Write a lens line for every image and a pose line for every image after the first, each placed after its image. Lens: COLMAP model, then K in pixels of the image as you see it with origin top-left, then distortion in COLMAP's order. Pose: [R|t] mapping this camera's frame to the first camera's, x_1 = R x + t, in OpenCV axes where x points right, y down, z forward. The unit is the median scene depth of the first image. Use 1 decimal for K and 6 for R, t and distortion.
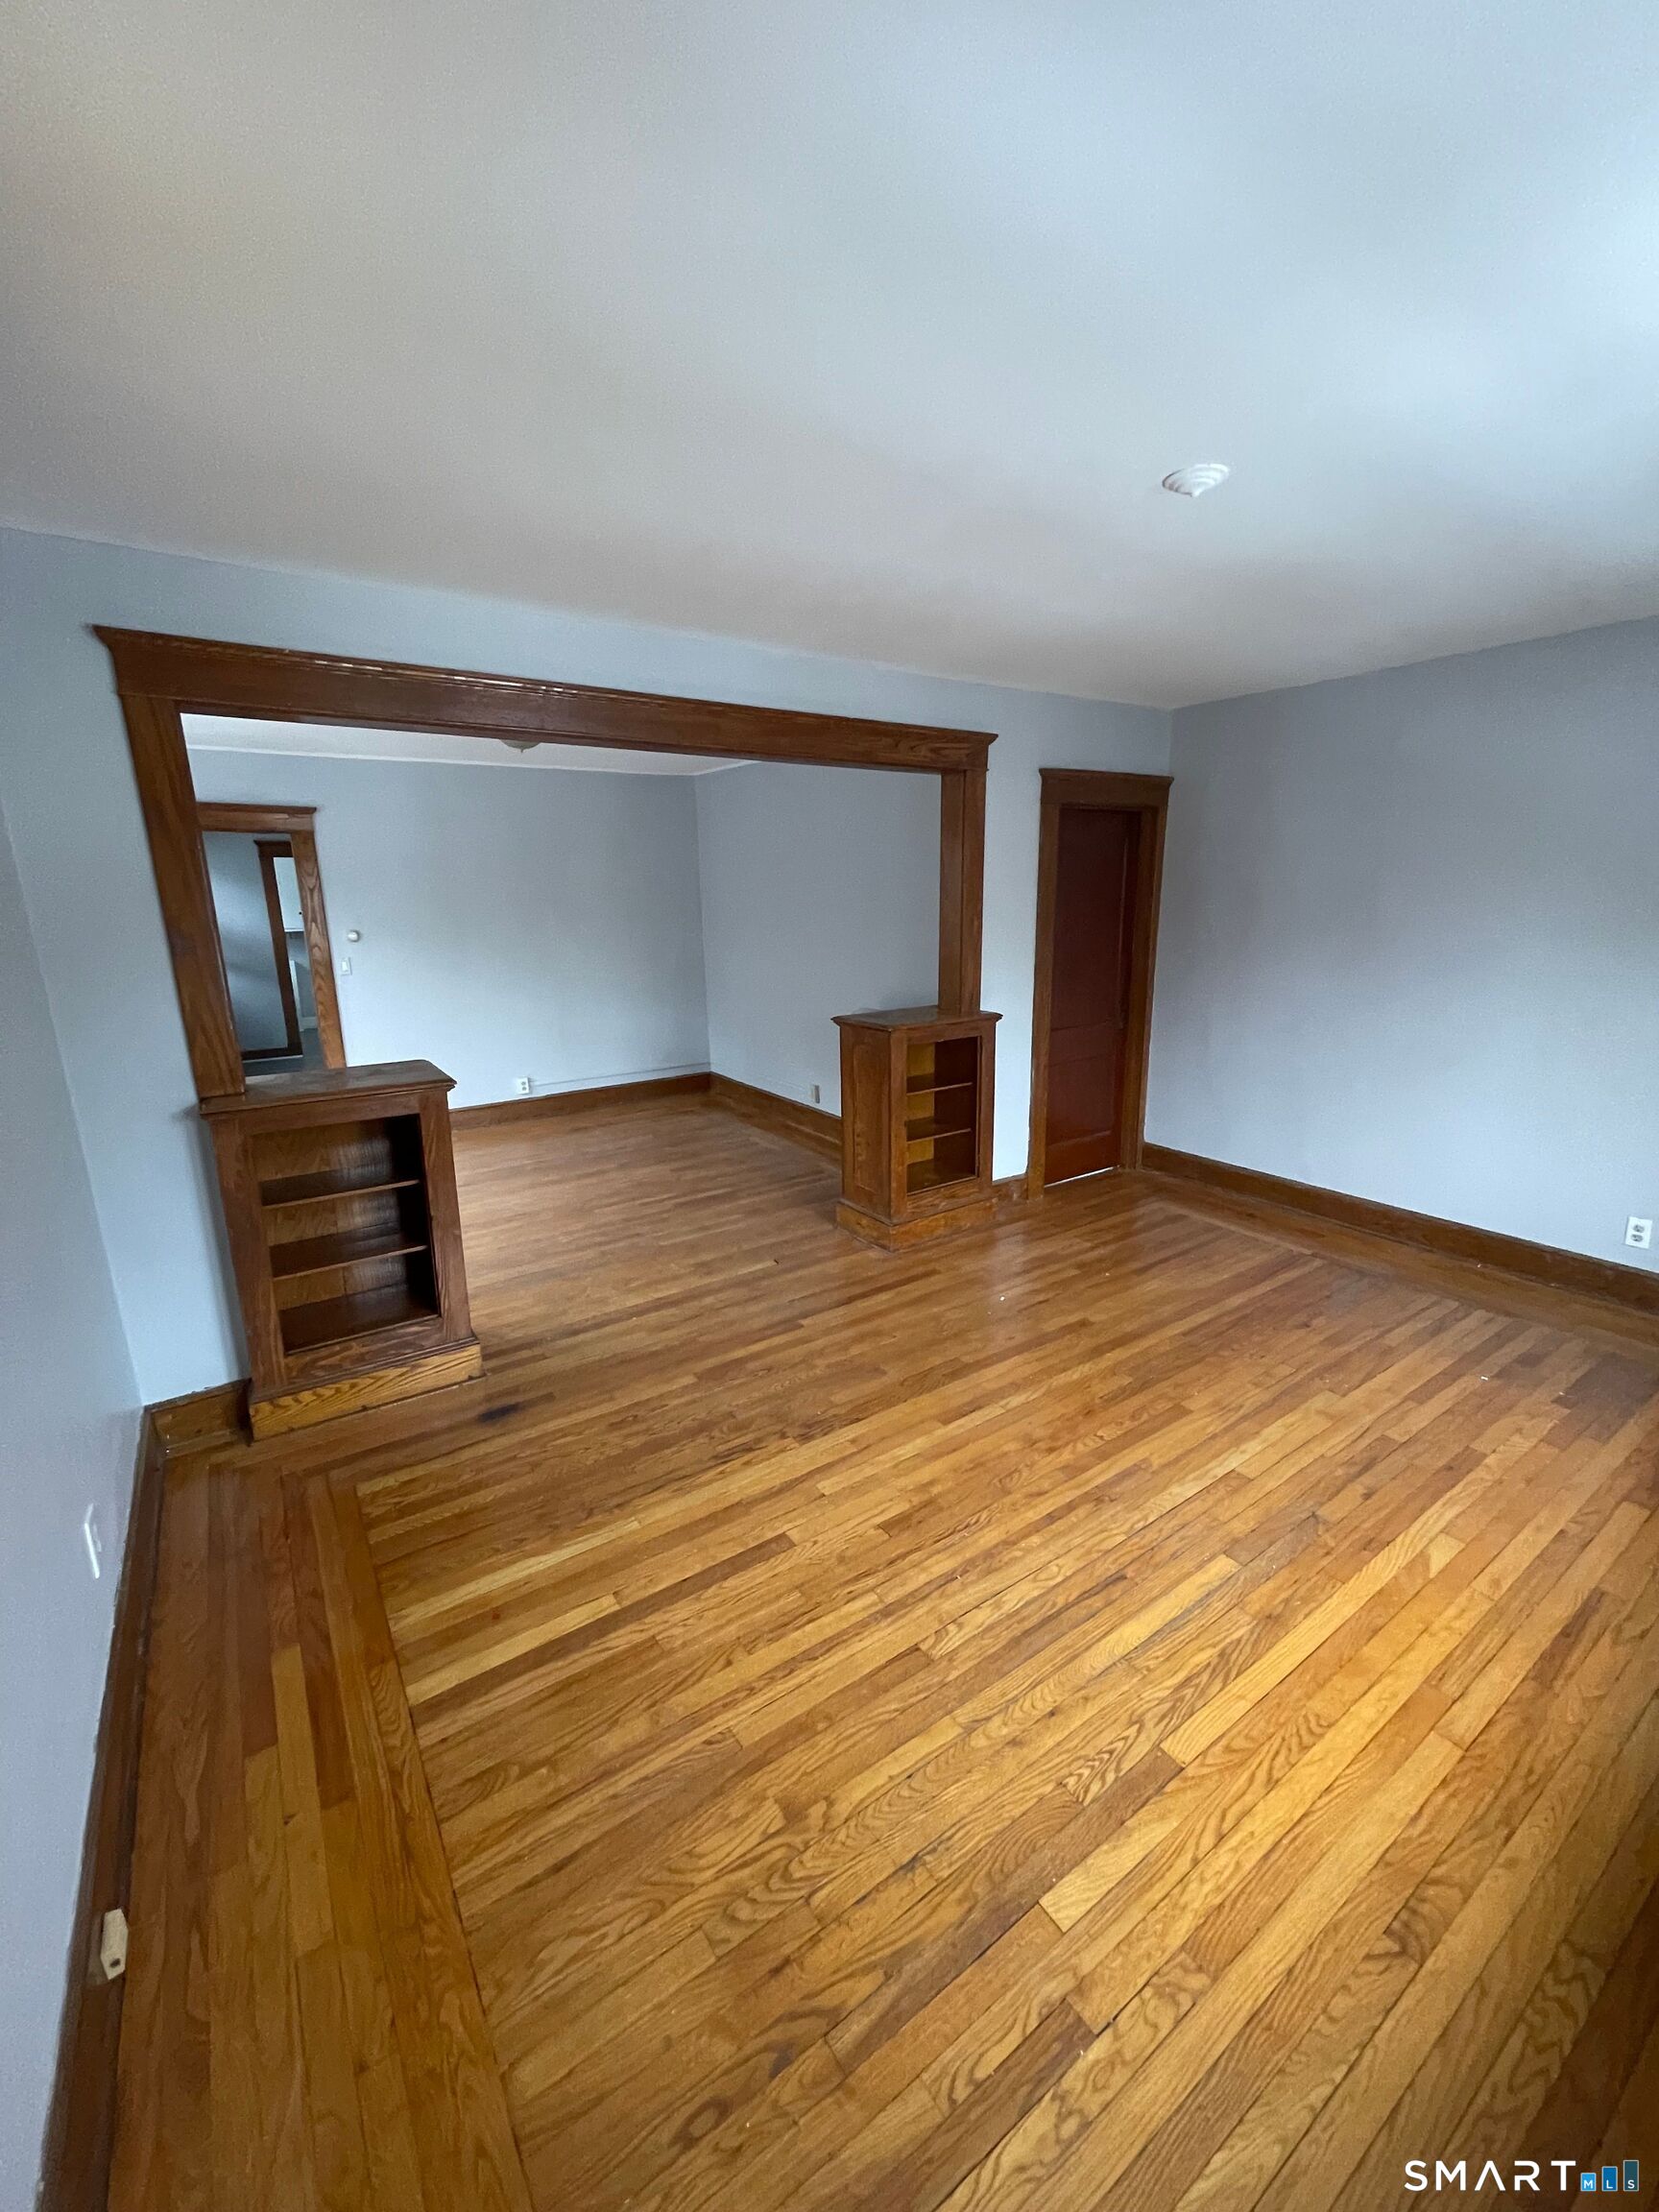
lens RADIAL K [[887.4, 0, 830.0], [0, 887.4, 1106.3], [0, 0, 1]] dist [-0.002039, -0.000299]
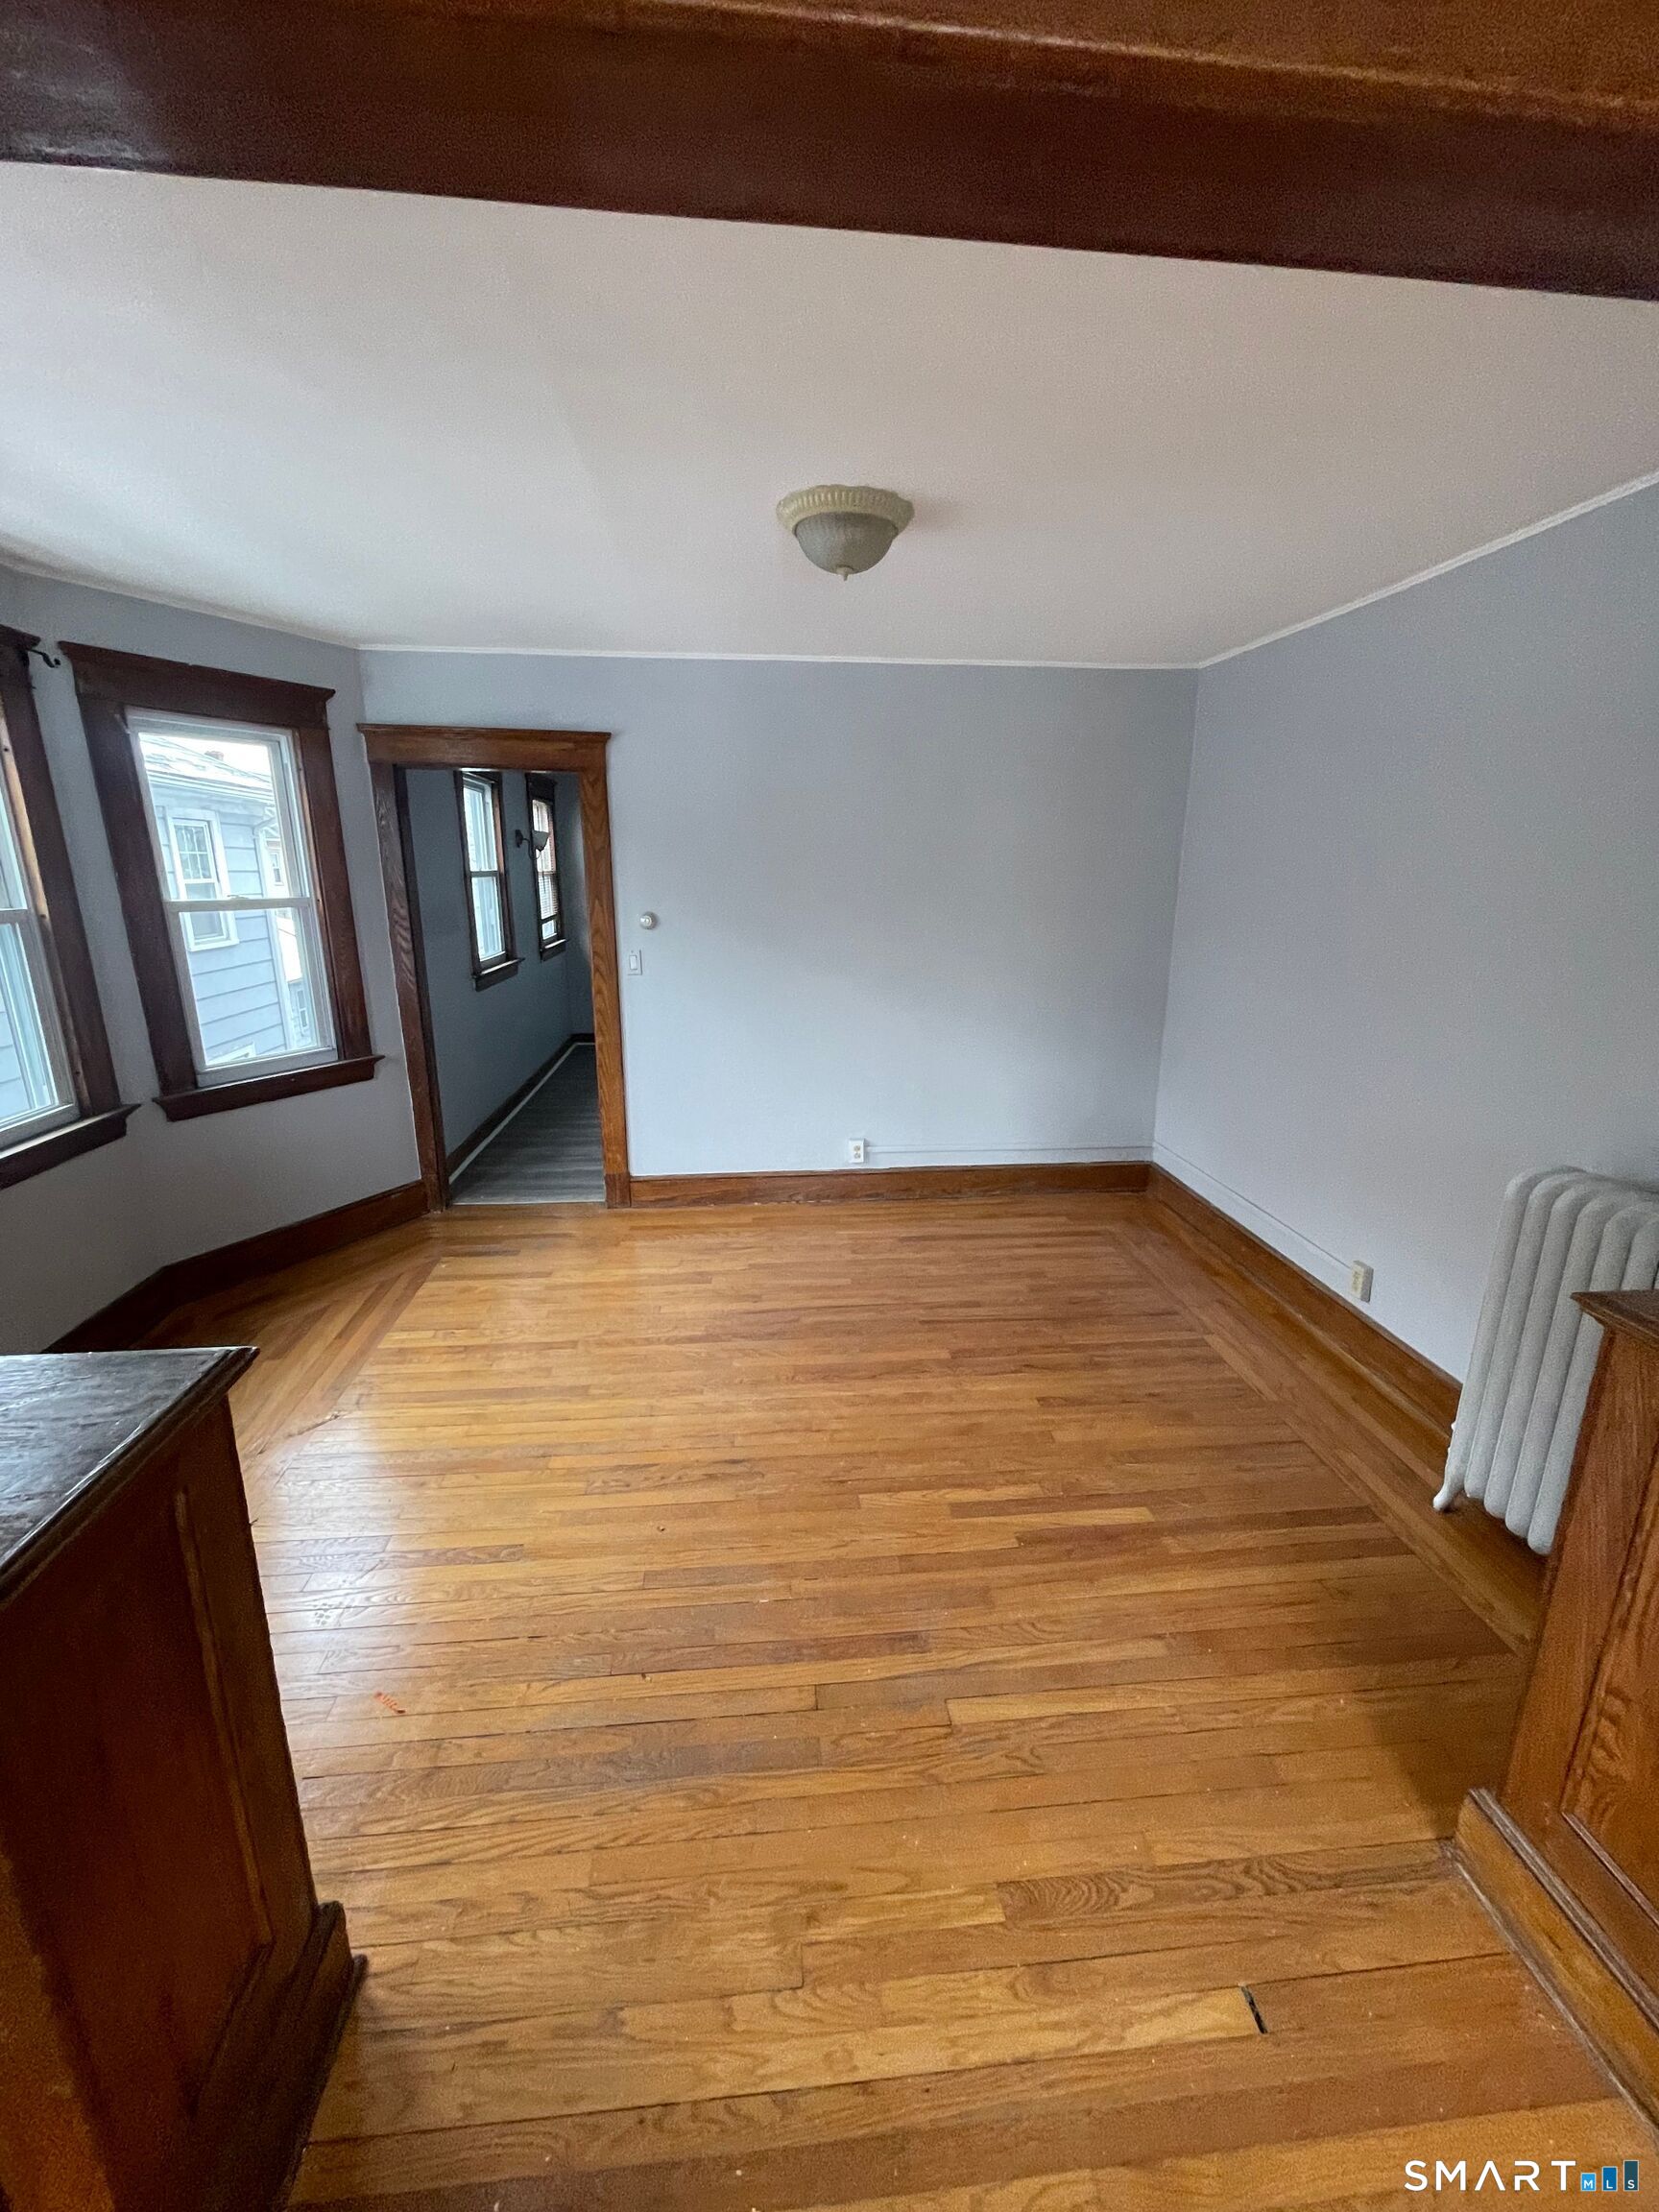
lens RADIAL K [[887.4, 0, 826.3], [0, 887.4, 1105.2], [0, 0, 1]] dist [-0.002039, -0.000299]
pose [[0.874113, 0.142397, -0.464380, -0.066372], [-0.129285, 0.989782, 0.060149, -0.108305], [0.468200, 0.007460, 0.883591, 0.447438]]
